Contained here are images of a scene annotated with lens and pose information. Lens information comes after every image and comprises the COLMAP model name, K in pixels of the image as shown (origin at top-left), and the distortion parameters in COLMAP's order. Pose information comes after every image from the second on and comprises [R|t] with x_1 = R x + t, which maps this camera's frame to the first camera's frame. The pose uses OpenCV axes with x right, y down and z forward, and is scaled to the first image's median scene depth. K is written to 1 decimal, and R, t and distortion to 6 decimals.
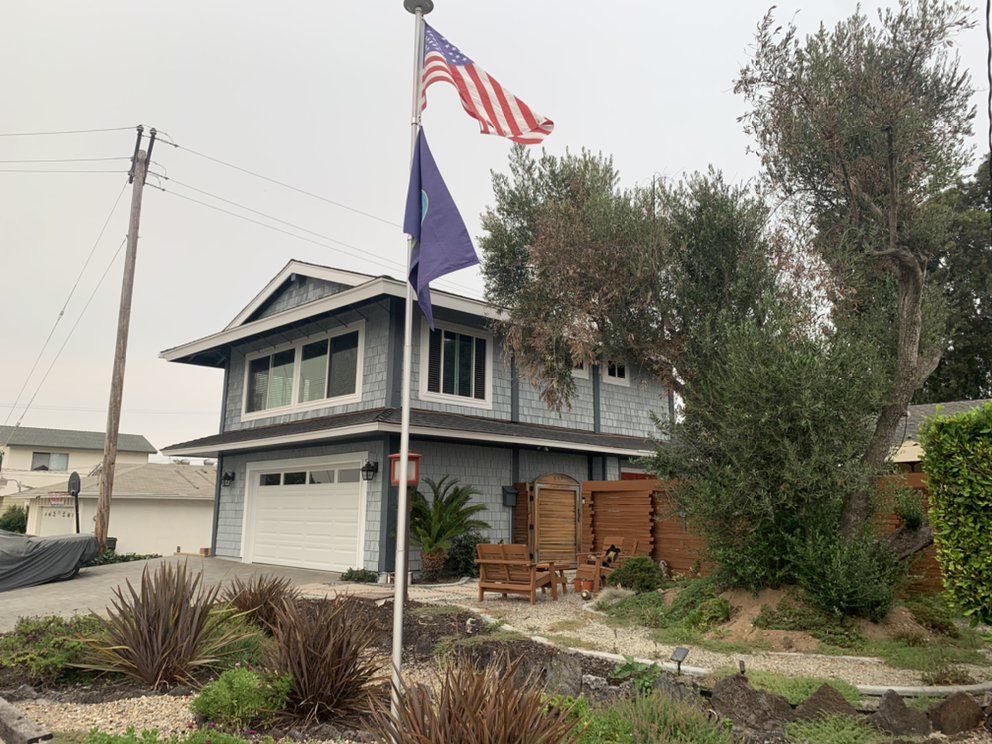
lens RADIAL K [[764.3, 0, 480.0], [0, 764.3, 370.3], [0, 0, 1]] dist [0.043493, -0.016561]
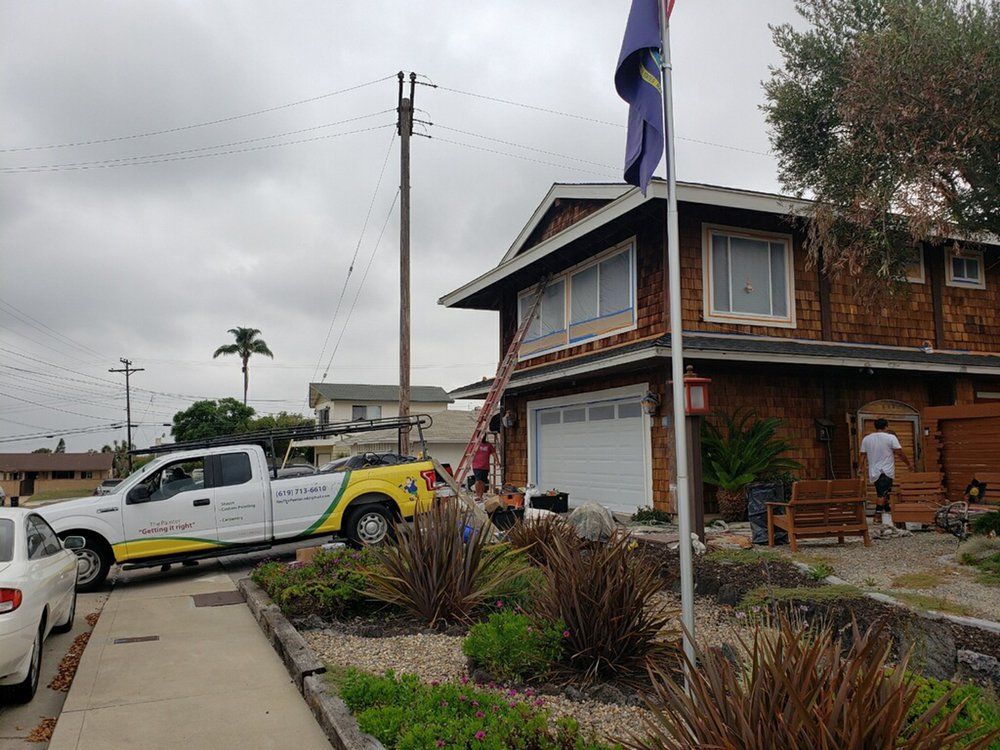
lens RADIAL K [[770.5, 0, 483.8], [0, 770.5, 373.3], [0, 0, 1]] dist [0.043493, -0.016561]
pose [[0.931671, -0.056930, -0.358816, -0.002072], [0.082779, 0.994932, 0.057082, 0.037639], [0.353748, -0.082884, 0.931661, 0.115575]]
